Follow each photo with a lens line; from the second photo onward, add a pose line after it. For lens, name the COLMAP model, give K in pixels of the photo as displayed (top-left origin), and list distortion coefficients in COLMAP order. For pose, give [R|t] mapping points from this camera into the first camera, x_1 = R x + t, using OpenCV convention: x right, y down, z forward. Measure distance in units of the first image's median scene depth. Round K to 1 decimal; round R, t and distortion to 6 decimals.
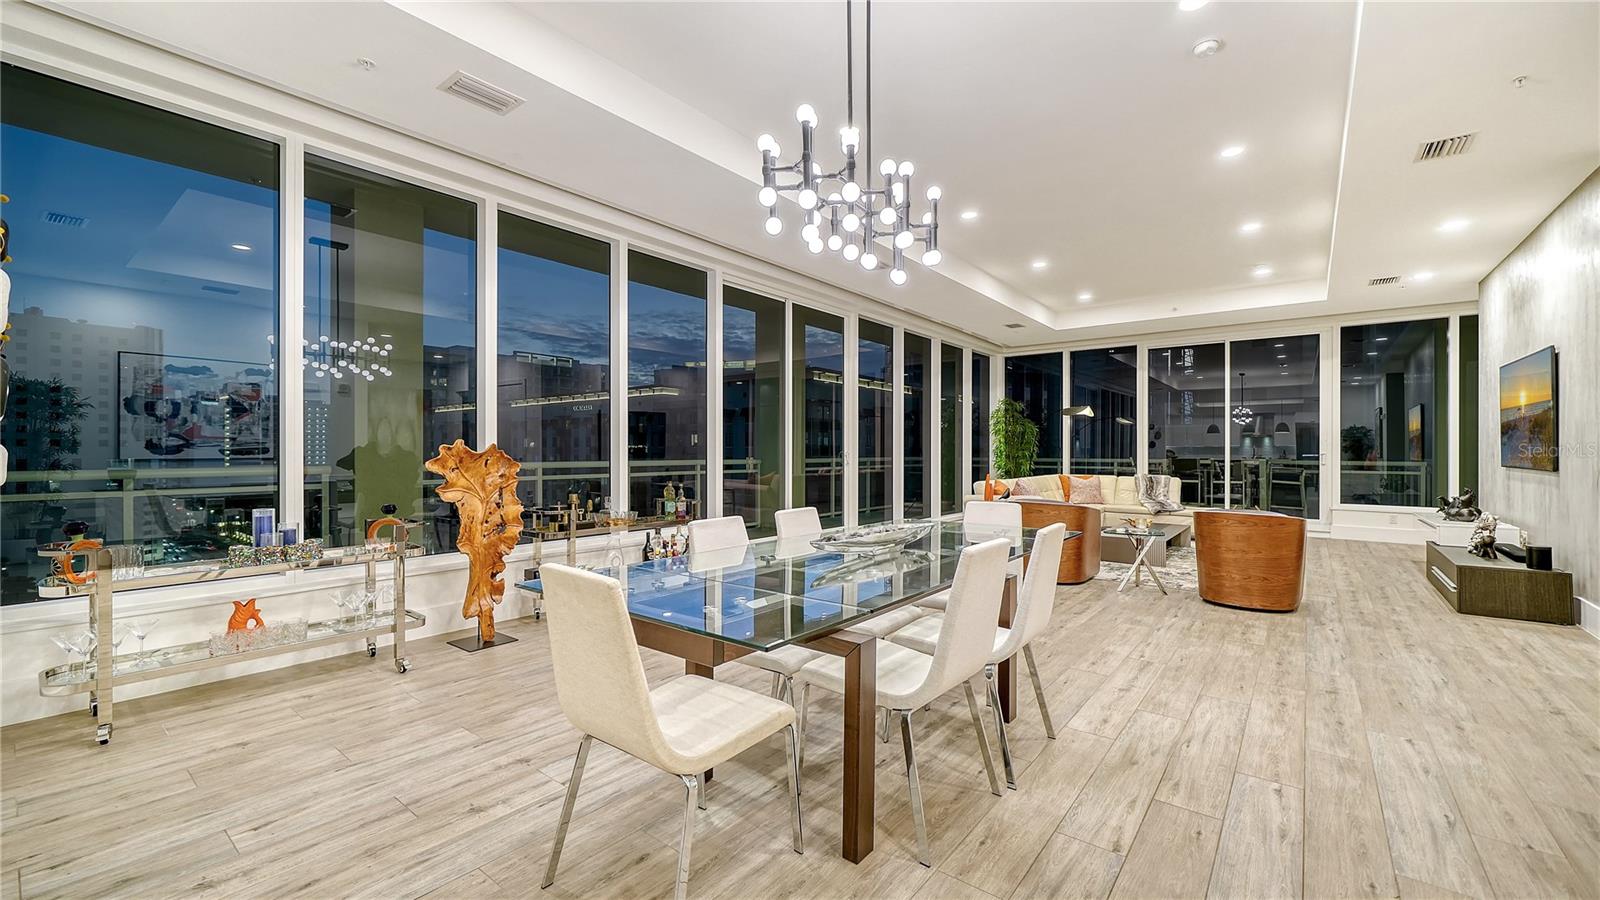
lens RADIAL K [[630.6, 0, 800.0], [0, 630.6, 450.0], [0, 0, 1]] dist [-0.009109, 0.000020]
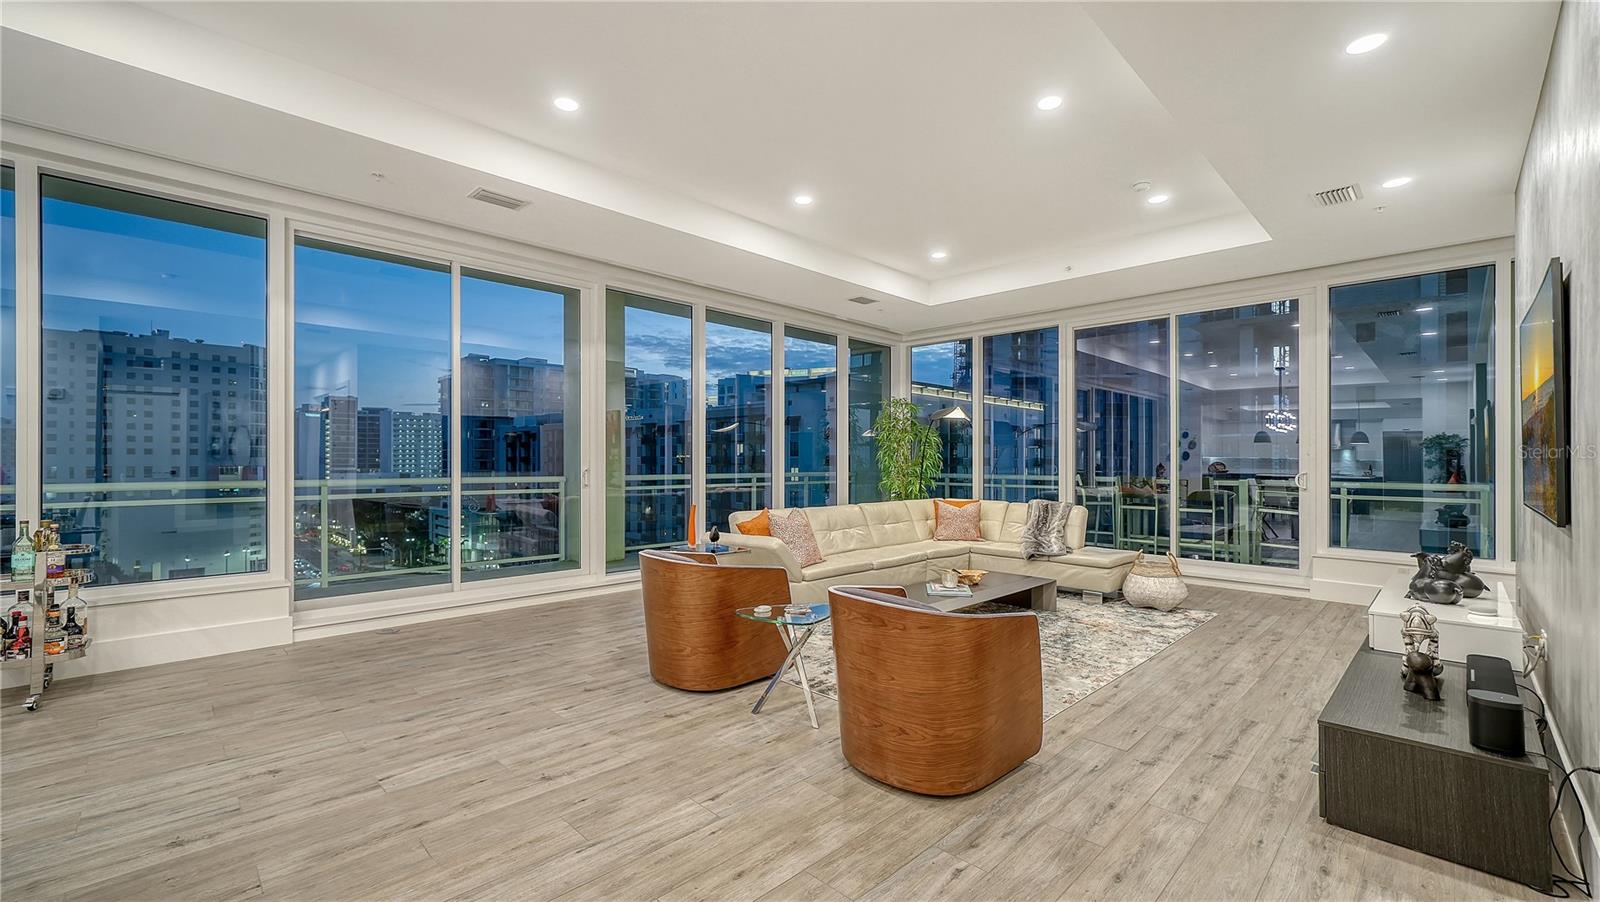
lens RADIAL K [[649.3, 0, 799.1], [0, 649.3, 464.5], [0, 0, 1]] dist [-0.014719, 0.000065]
pose [[0.994029, 0.003920, -0.109048, 0.351456], [-0.003323, 0.999978, 0.005658, -0.006424], [0.109068, -0.005262, 0.994020, 0.233358]]
